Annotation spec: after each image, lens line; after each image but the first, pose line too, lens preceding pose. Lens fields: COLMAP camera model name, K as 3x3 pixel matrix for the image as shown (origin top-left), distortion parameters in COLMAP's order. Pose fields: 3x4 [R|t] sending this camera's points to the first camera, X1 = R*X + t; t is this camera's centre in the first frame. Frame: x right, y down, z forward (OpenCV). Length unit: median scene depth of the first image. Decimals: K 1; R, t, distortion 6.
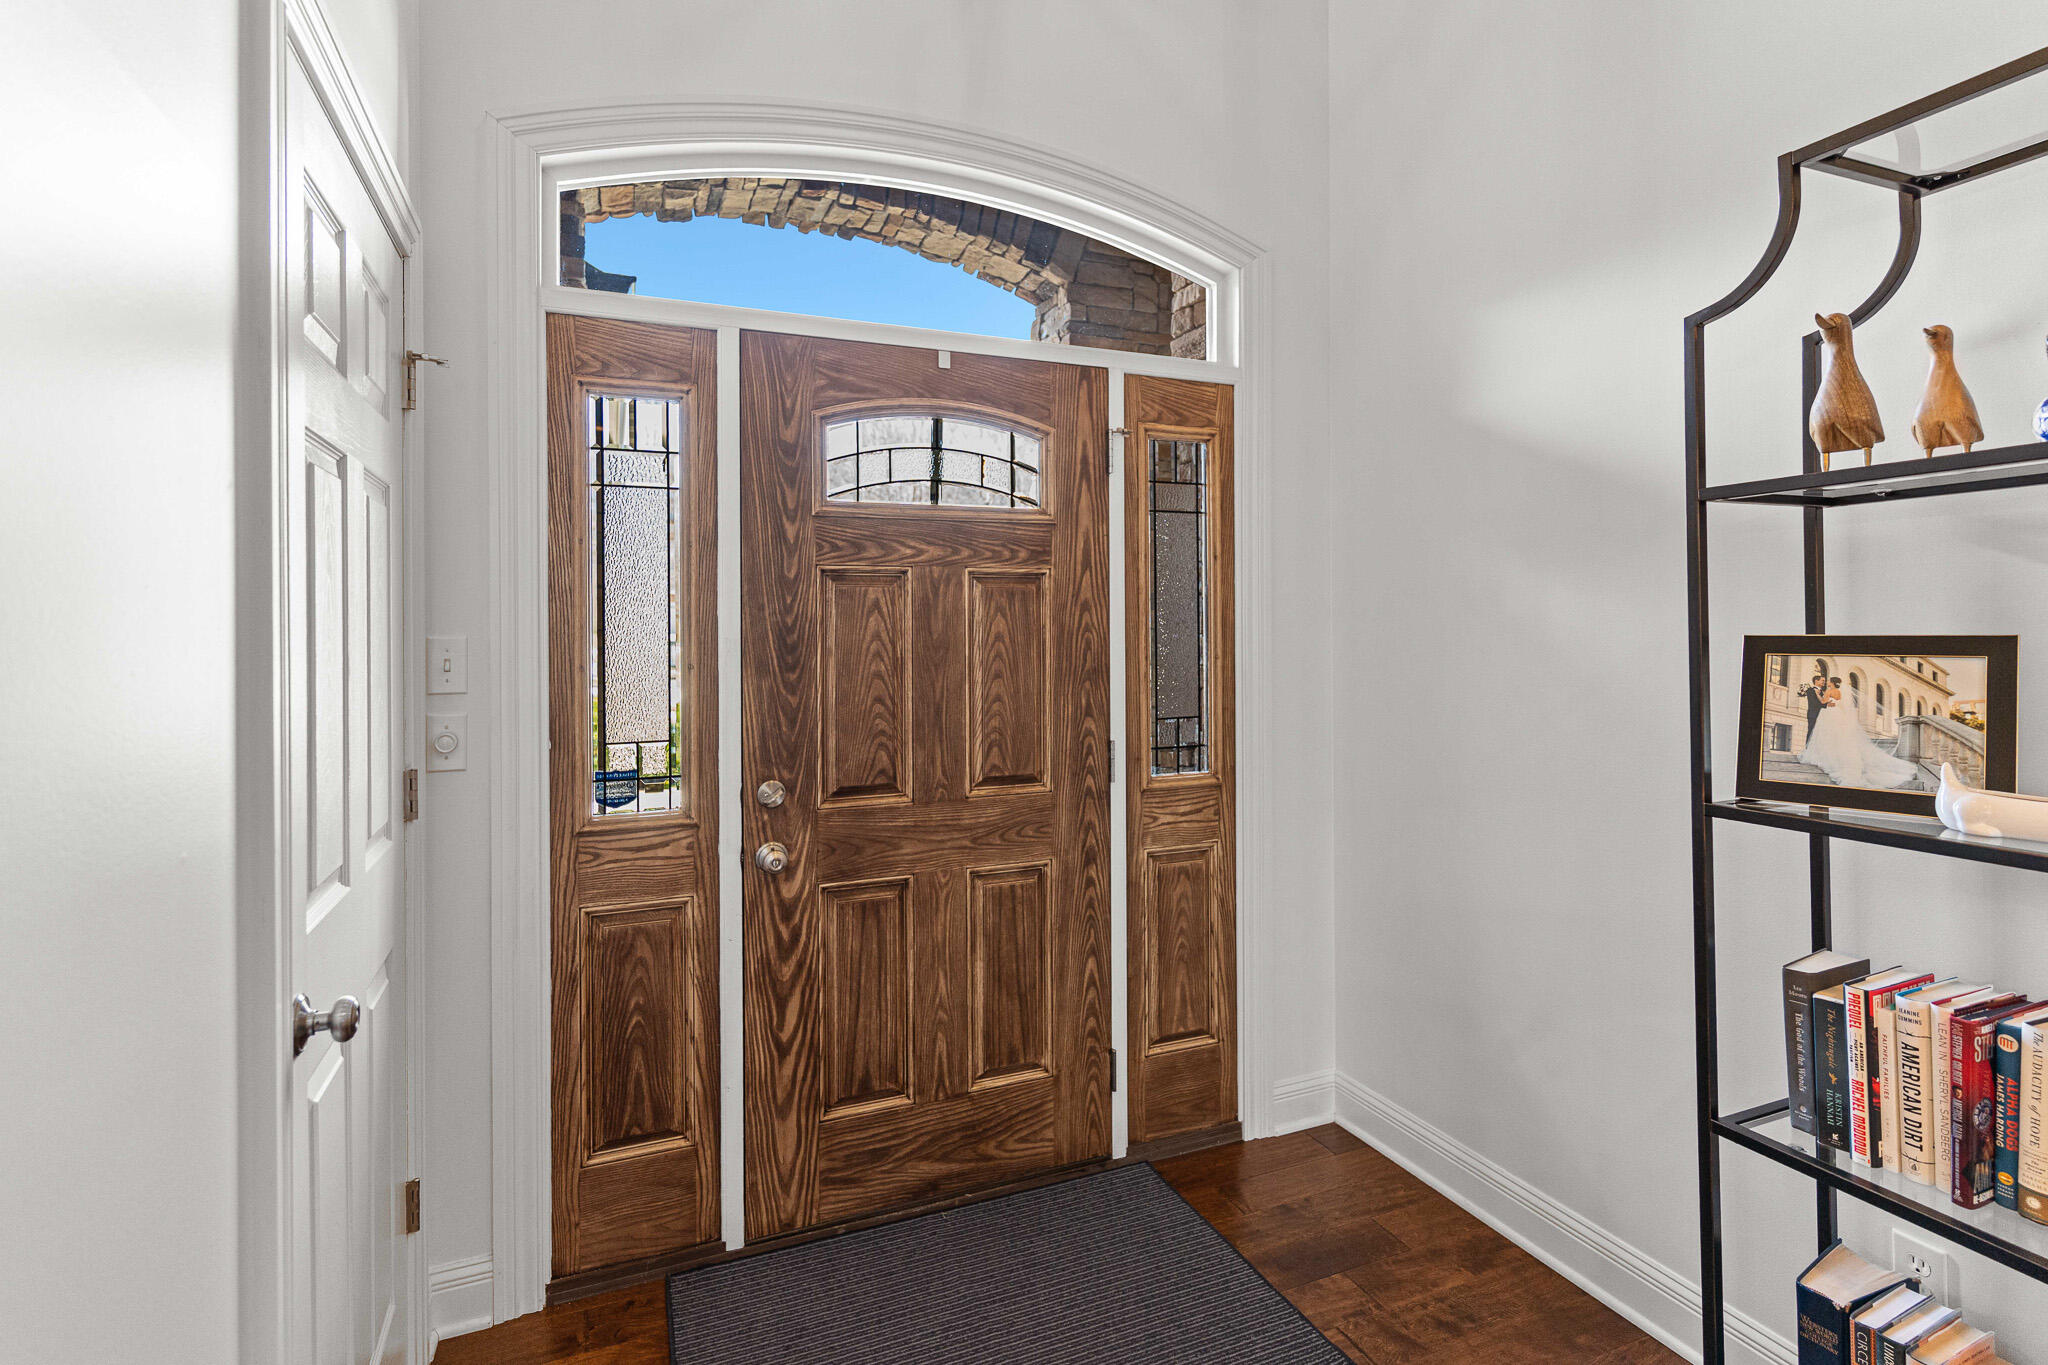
lens RADIAL K [[981.0, 0, 1031.6], [0, 981.0, 628.9], [0, 0, 1]] dist [0.003893, -0.001009]
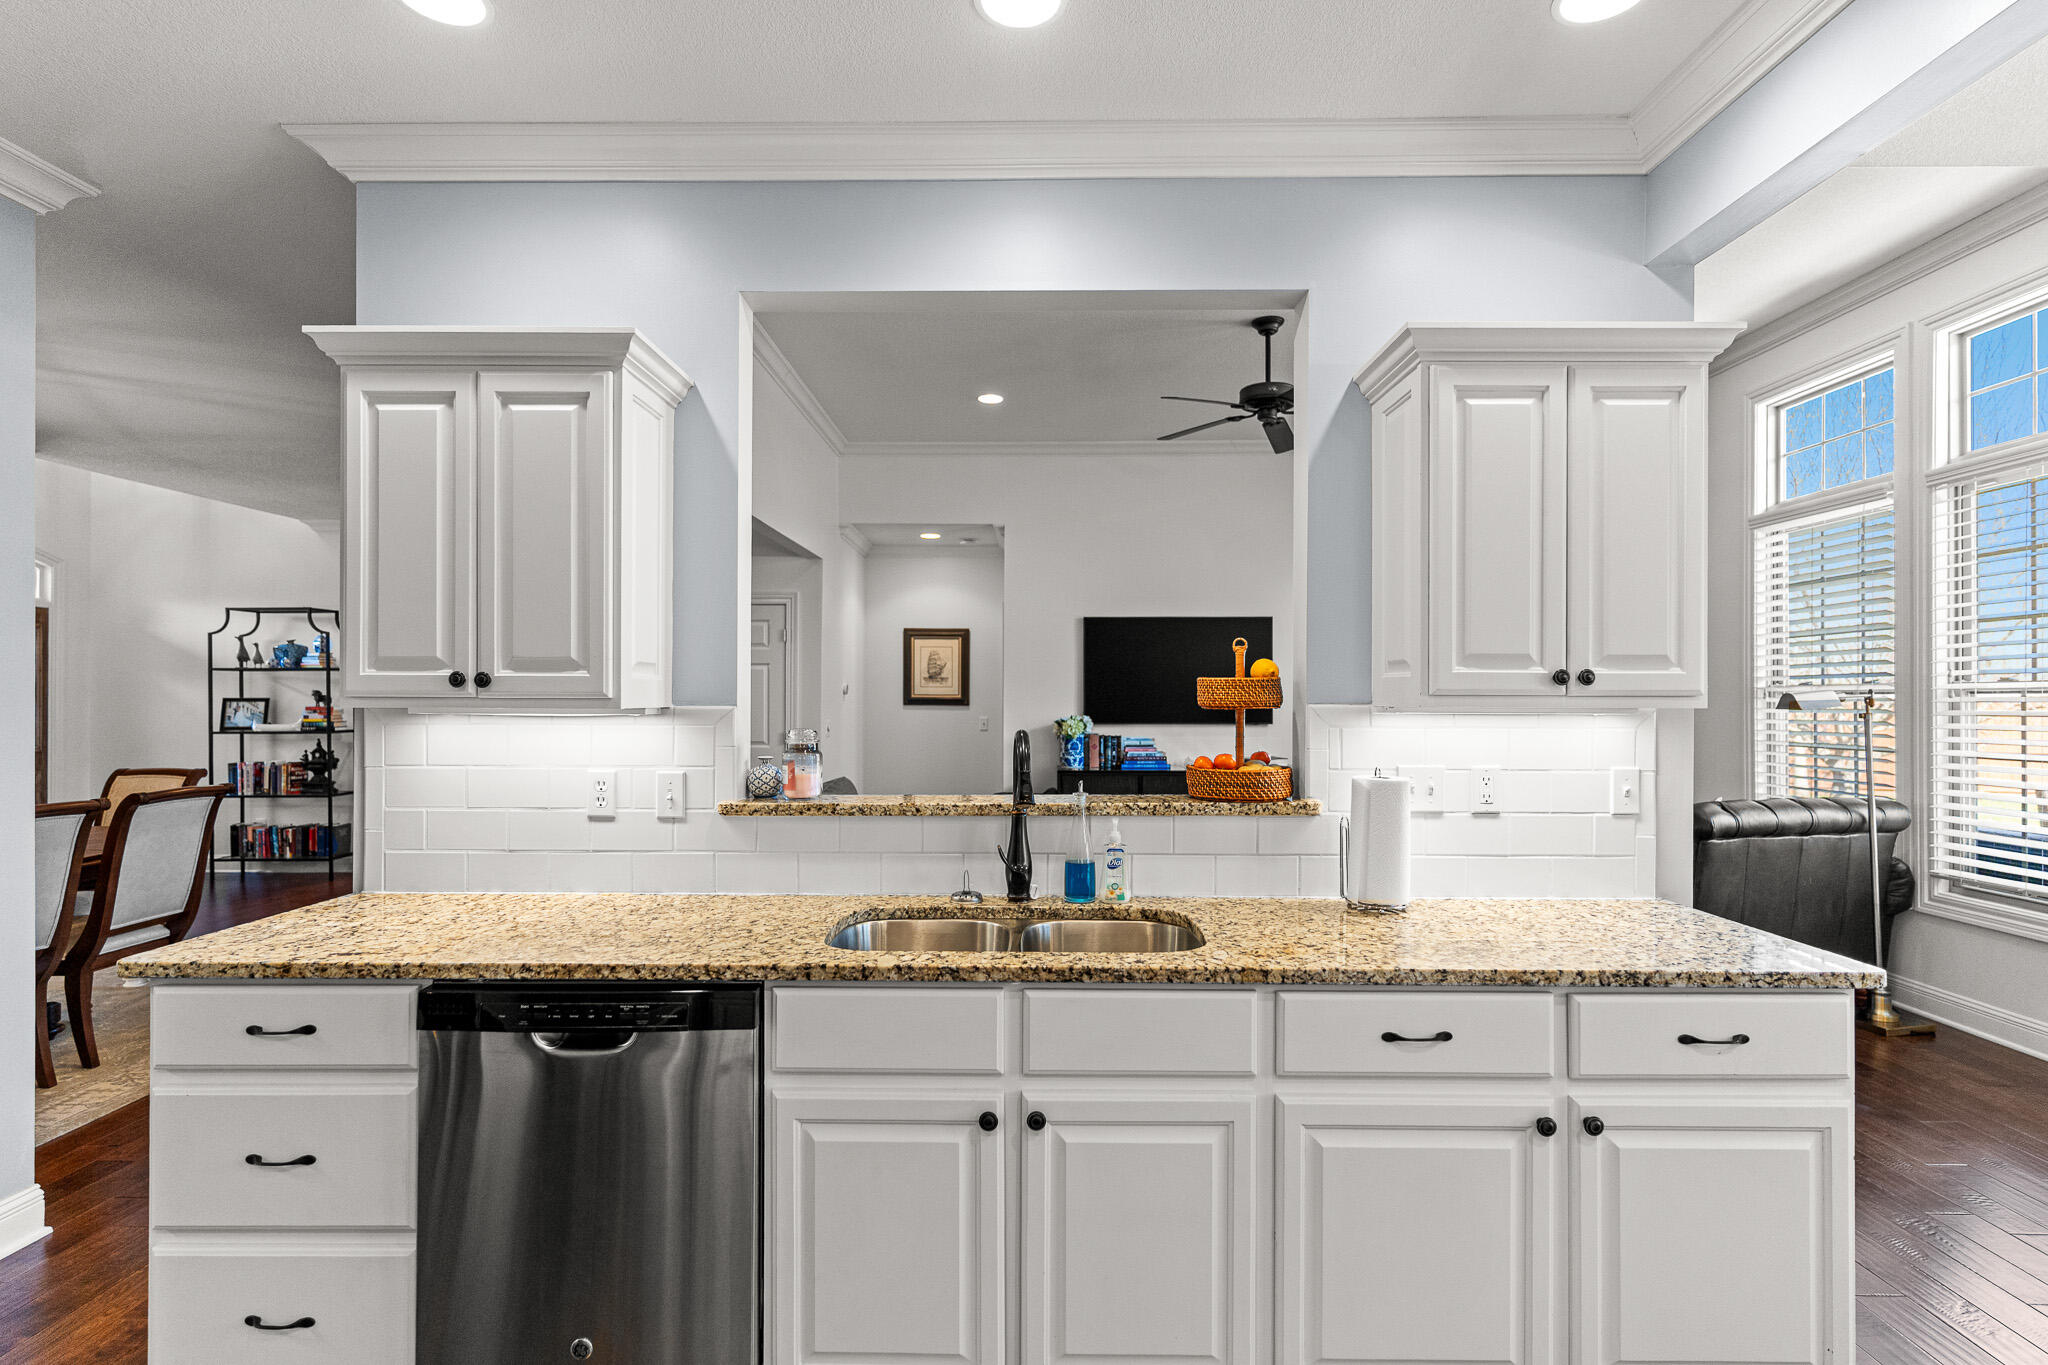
lens RADIAL K [[981.0, 0, 1011.3], [0, 981.0, 699.3], [0, 0, 1]] dist [0.003893, -0.001009]
pose [[0.406996, 0.006663, 0.913405, -1.371976], [-0.004689, 0.999975, -0.005206, 0.013428], [-0.913418, -0.002165, 0.407018, -2.929823]]
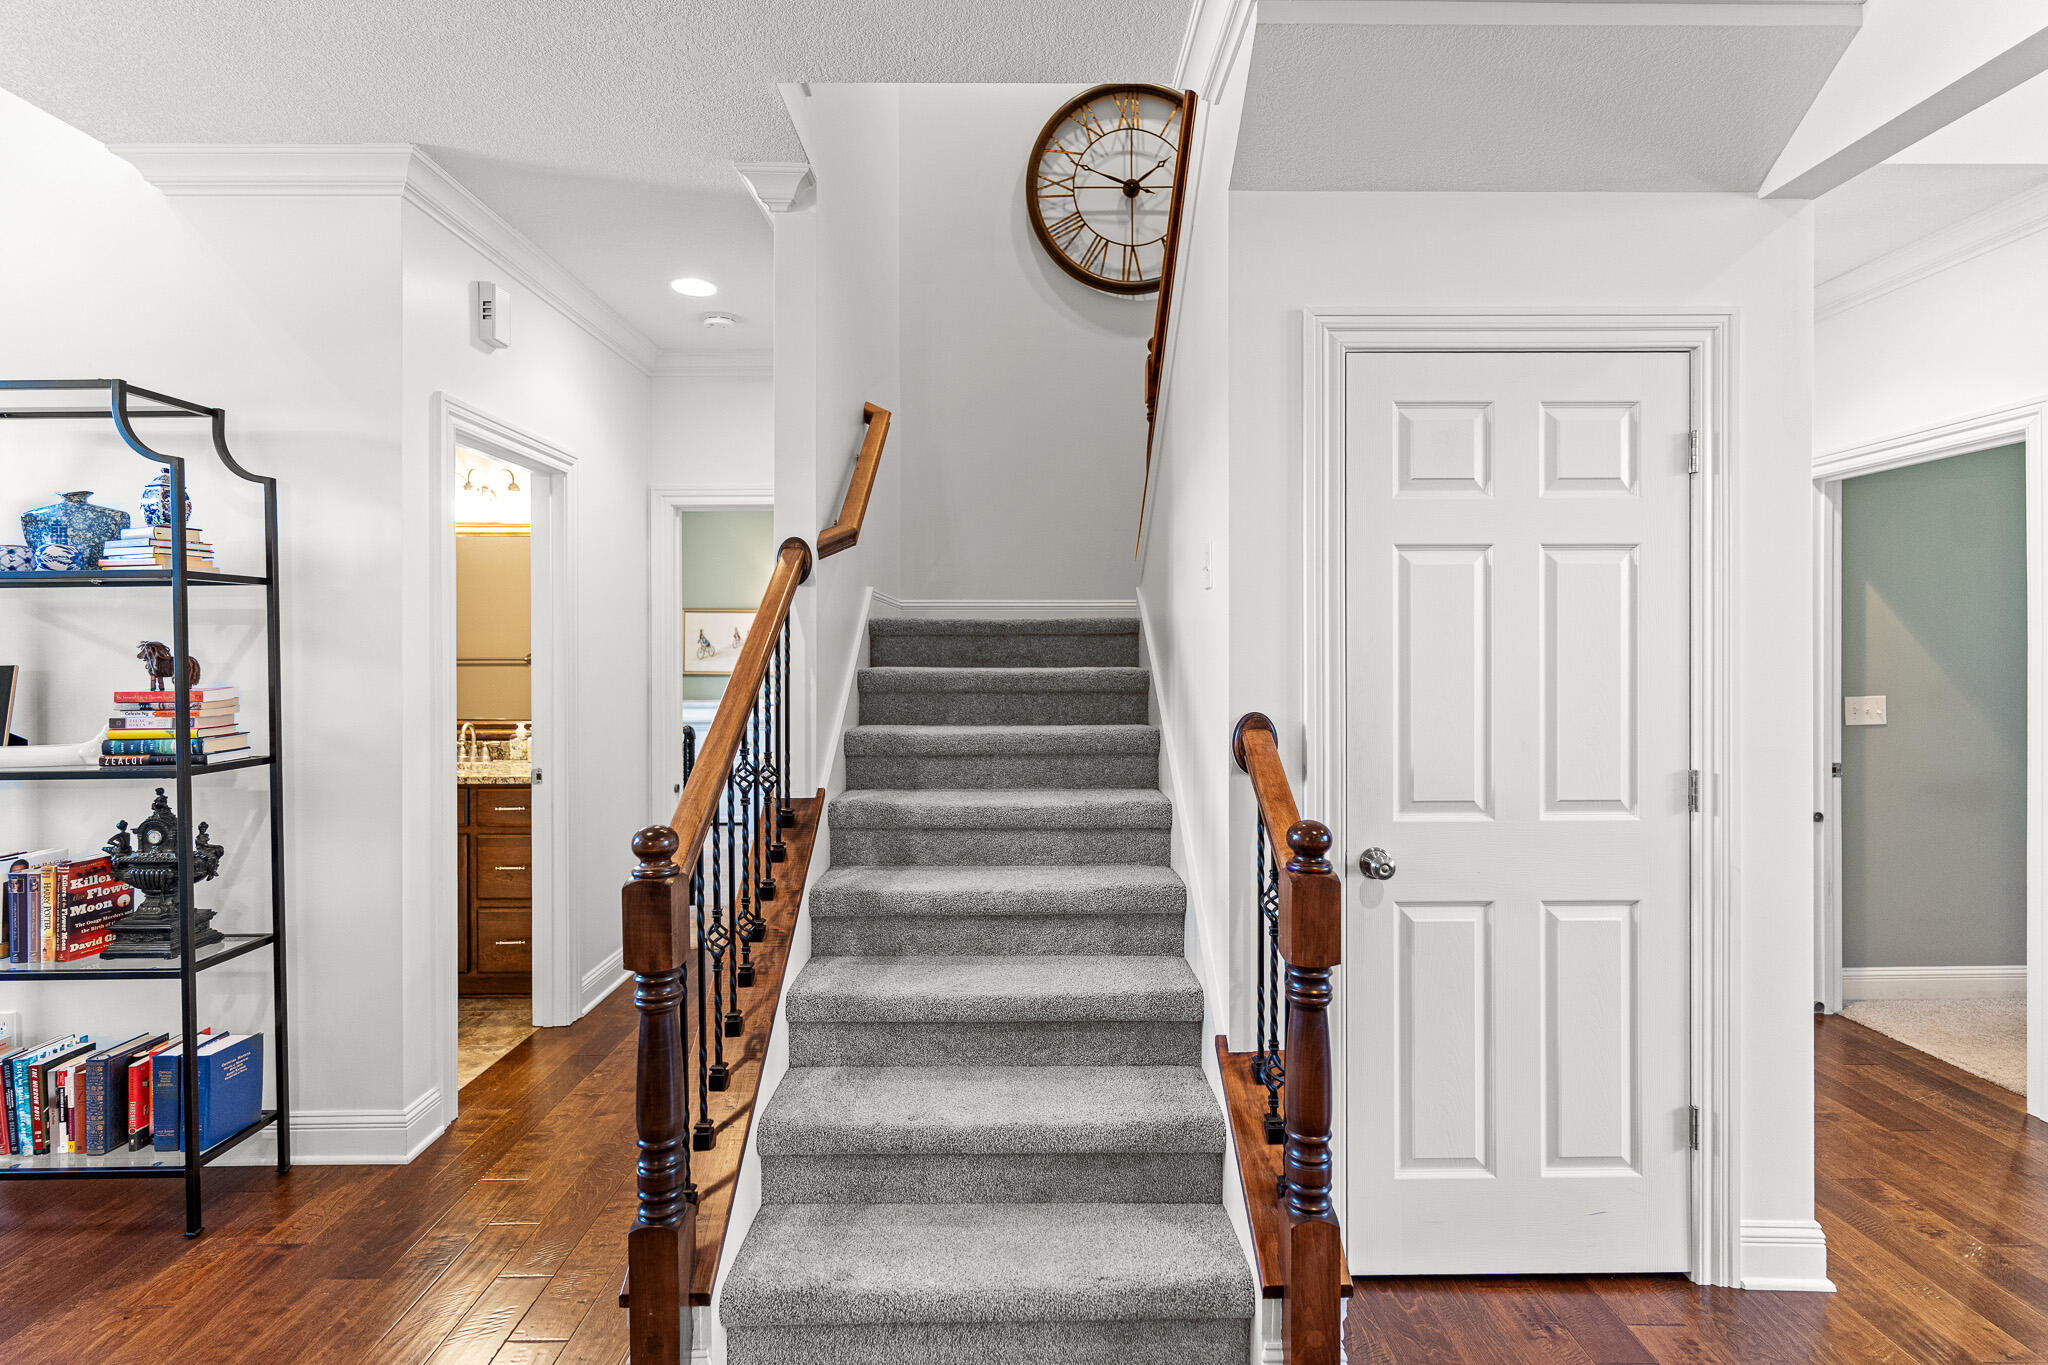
lens RADIAL K [[981.0, 0, 1021.1], [0, 981.0, 647.9], [0, 0, 1]] dist [0.003893, -0.001009]
pose [[0.388378, 0.006512, 0.921477, -0.008718], [0.002289, 0.999965, -0.008032, -0.004531], [-0.921498, 0.005229, 0.388349, -0.874877]]
